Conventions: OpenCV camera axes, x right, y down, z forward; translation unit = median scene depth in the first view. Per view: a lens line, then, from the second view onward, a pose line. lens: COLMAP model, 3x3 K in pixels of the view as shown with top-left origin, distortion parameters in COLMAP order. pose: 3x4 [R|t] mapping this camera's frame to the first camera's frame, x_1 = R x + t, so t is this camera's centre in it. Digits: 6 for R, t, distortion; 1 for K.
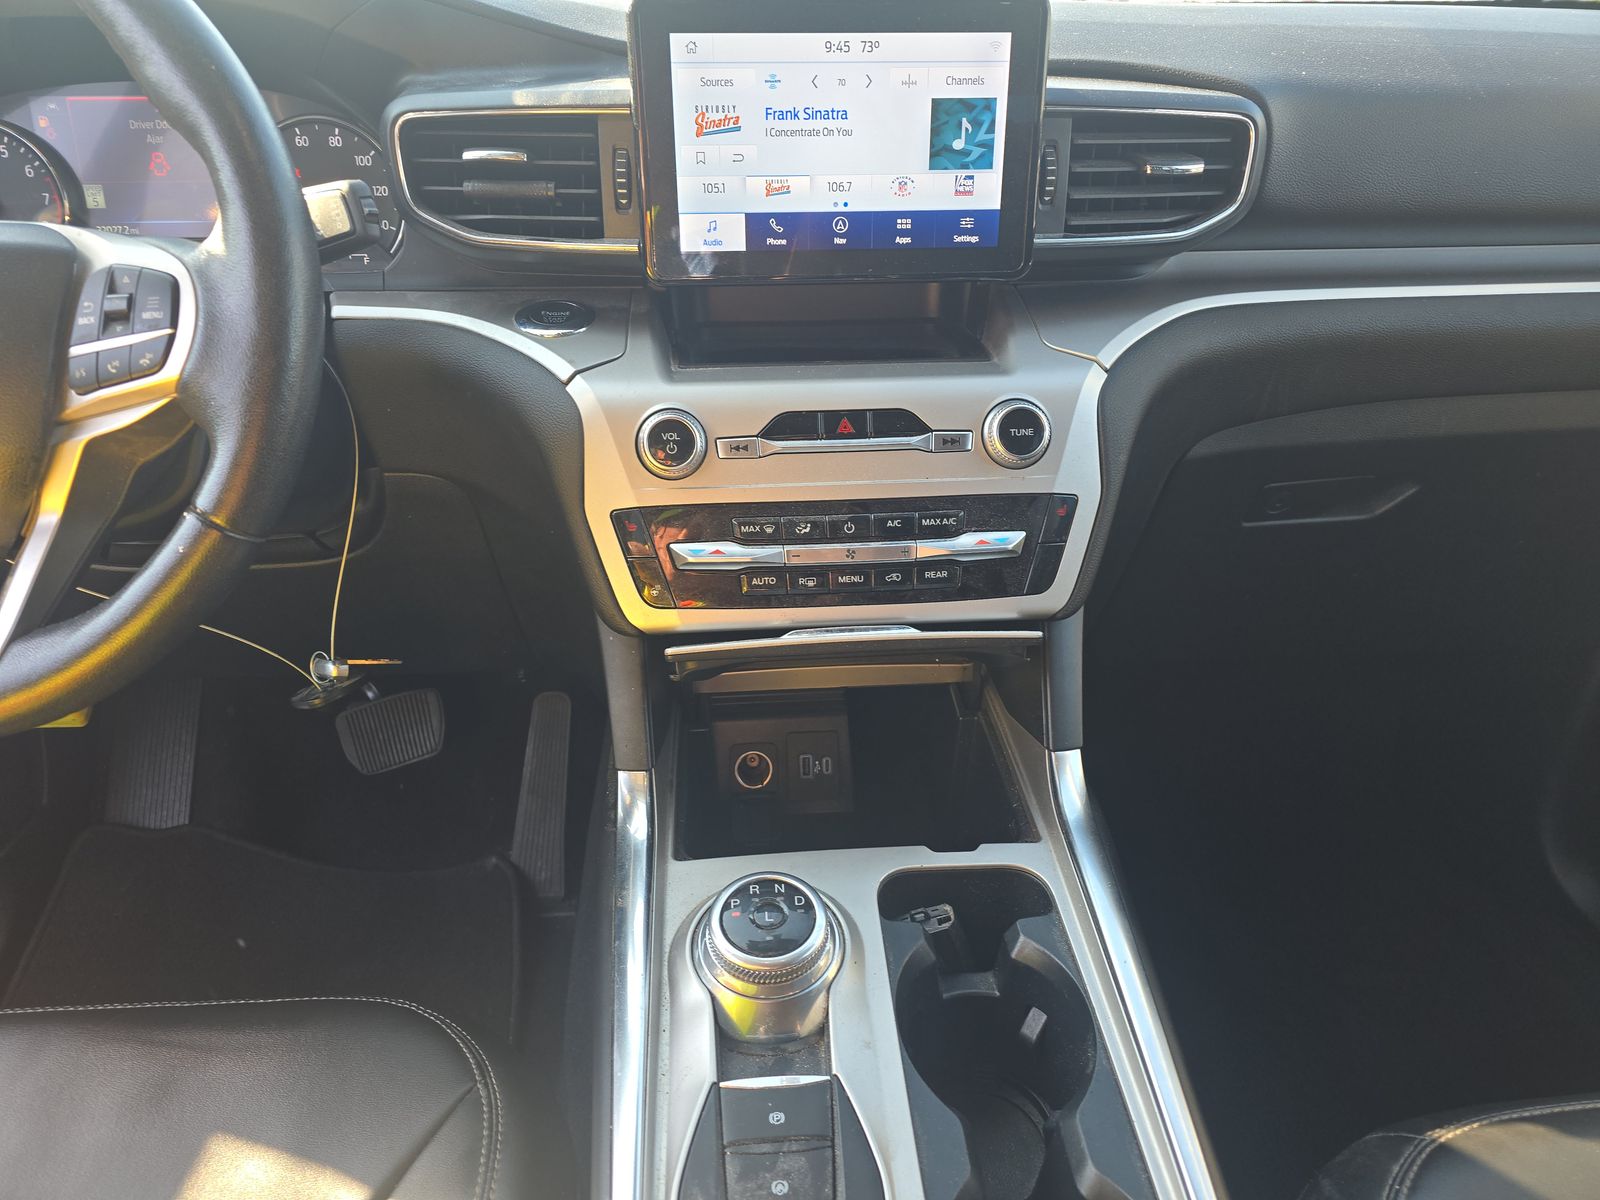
lens RADIAL K [[1081.2, 0, 798.4], [0, 1081.2, 623.1], [0, 0, 1]] dist [0.001133, 0.001212]
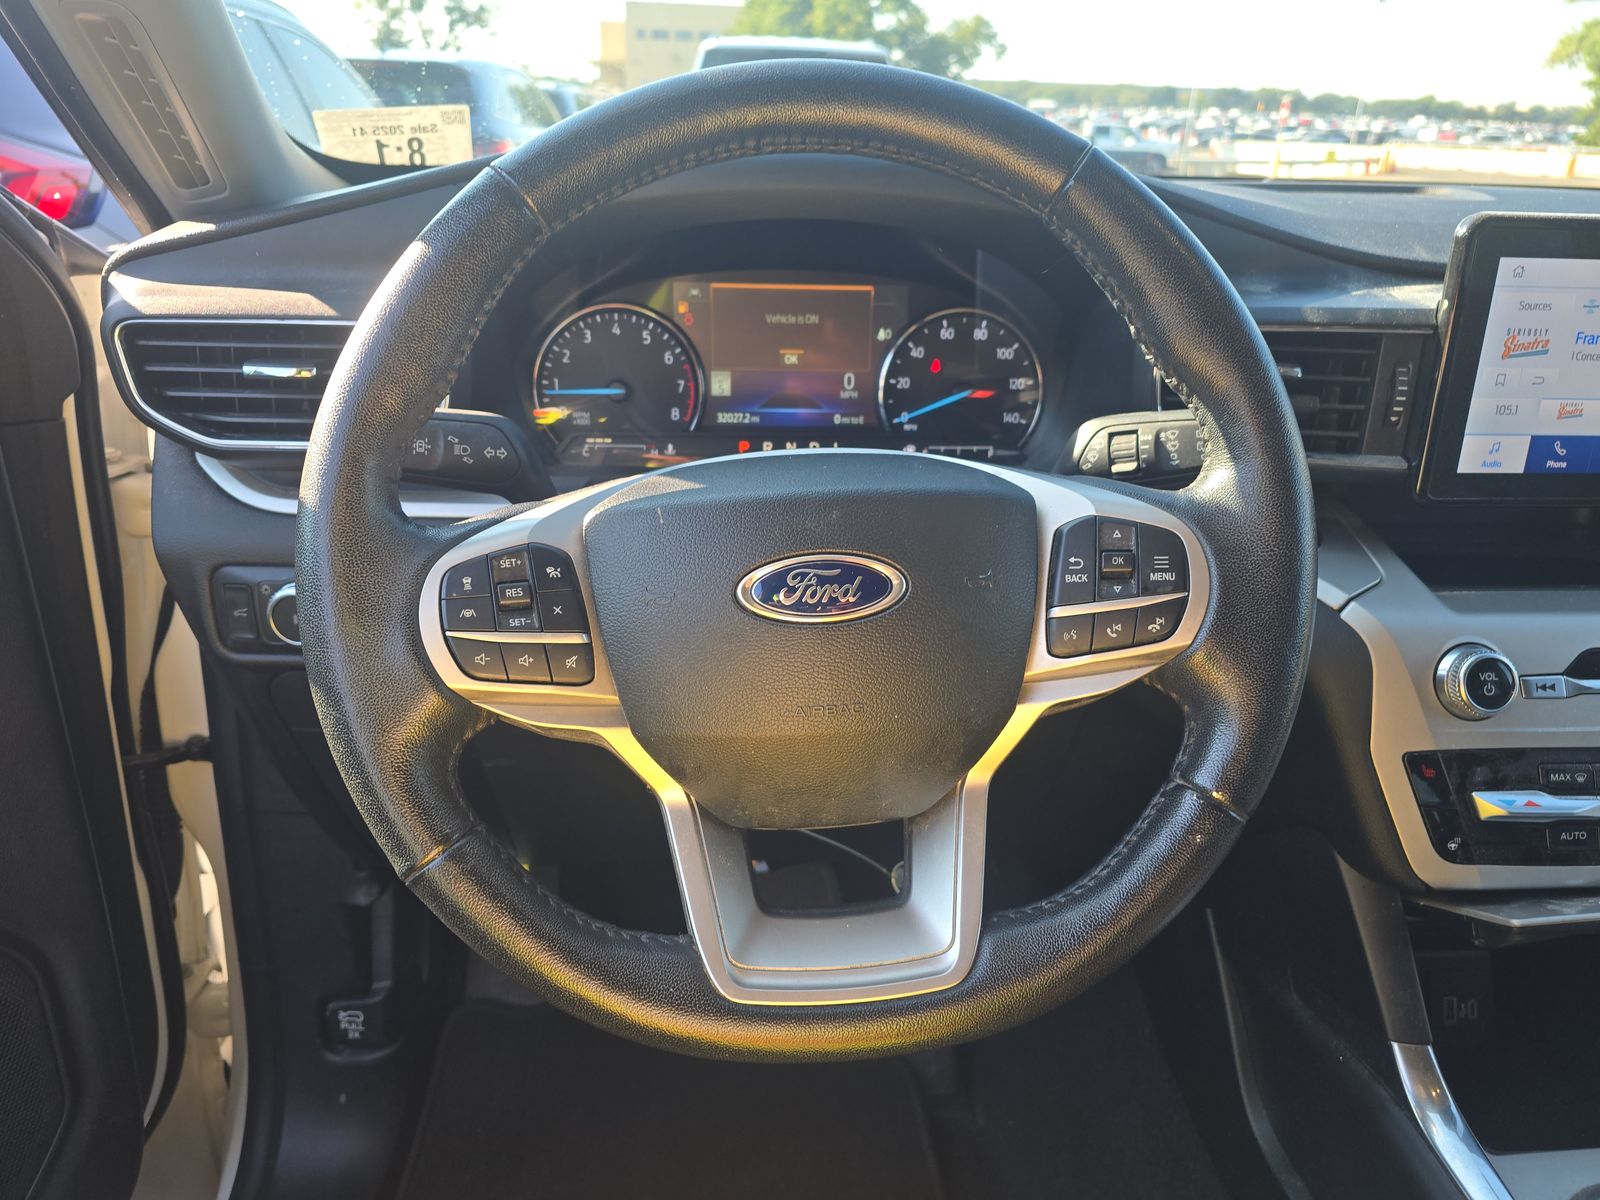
lens RADIAL K [[1089.6, 0, 798.8], [0, 1089.6, 593.0], [0, 0, 1]] dist [0.080089, -0.083146]
pose [[0.999592, 0.023562, 0.016127, -0.698332], [-0.021679, 0.993880, -0.108318, -0.125360], [-0.018580, 0.107924, 0.993985, 0.069454]]
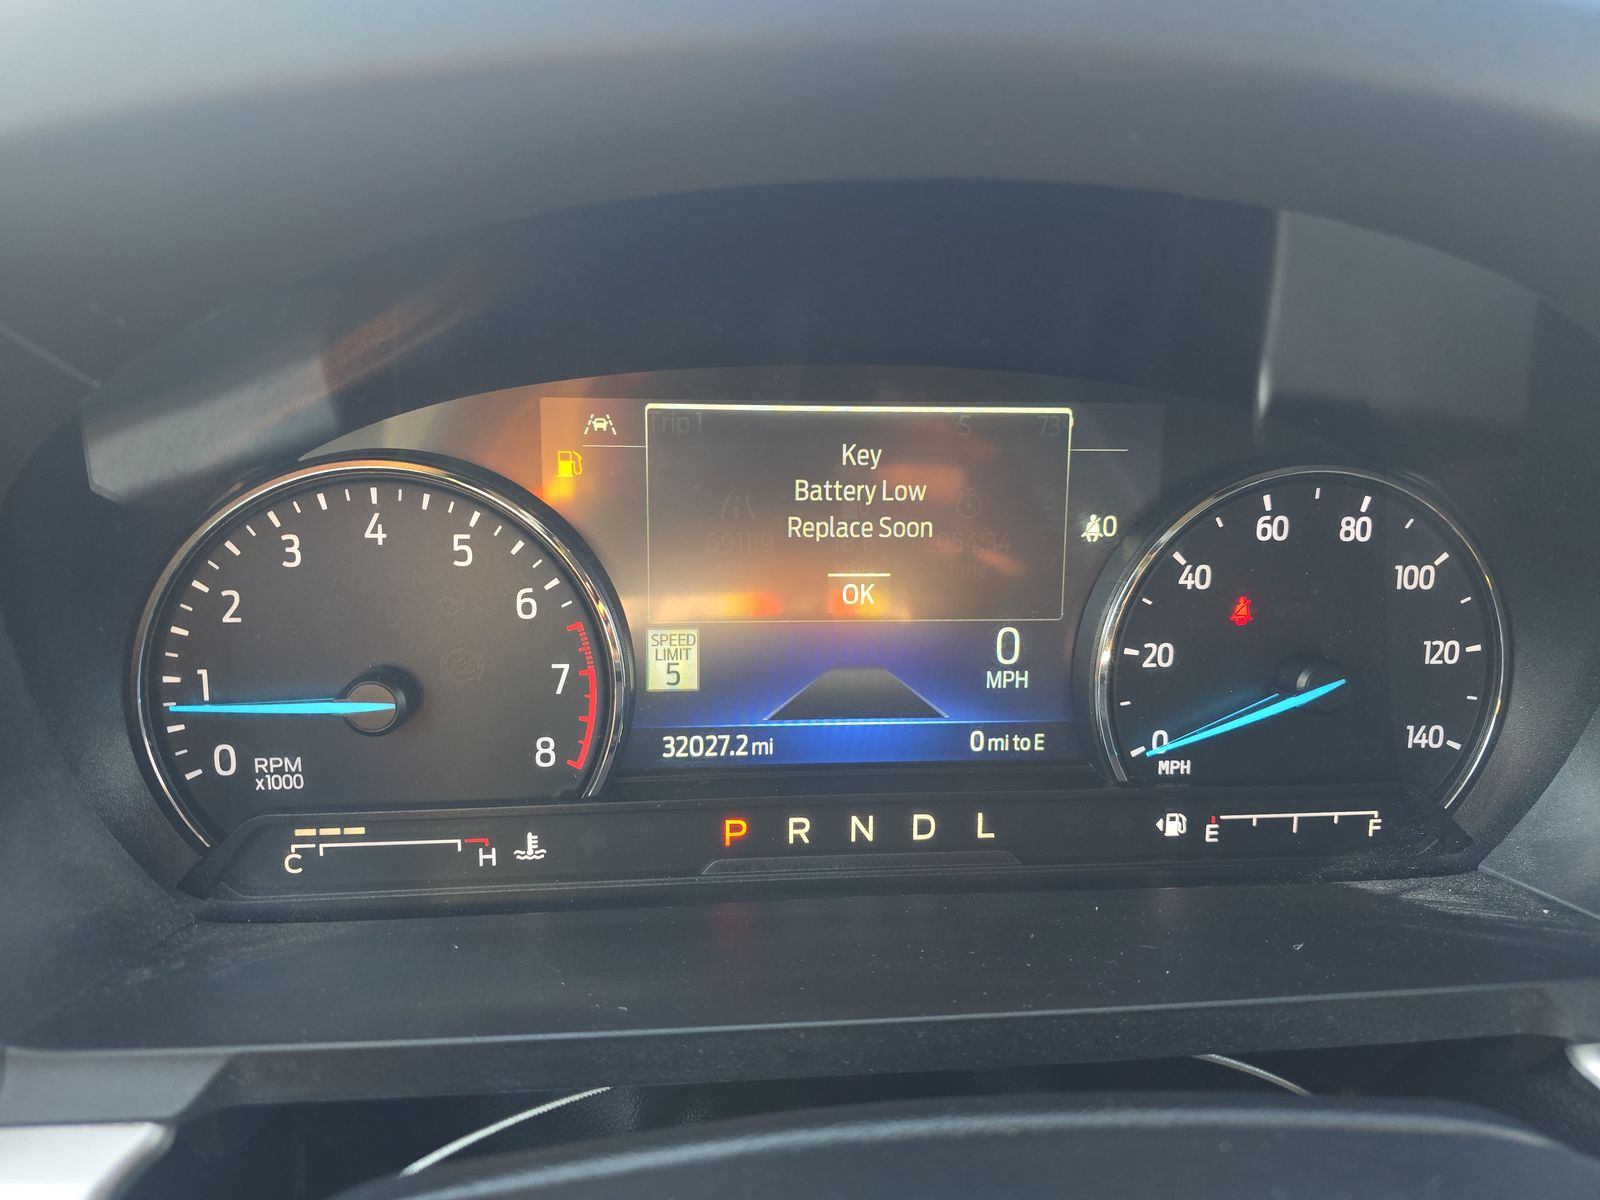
lens RADIAL K [[1161.0, 0, 800.0], [0, 1161.0, 600.0], [0, 0, 1]] dist [0.034771, -0.102730]
pose [[0.998502, 0.016255, 0.052249, -0.740741], [-0.006360, 0.982861, -0.184239, -0.404784], [-0.054348, 0.183630, 0.981492, 0.730634]]
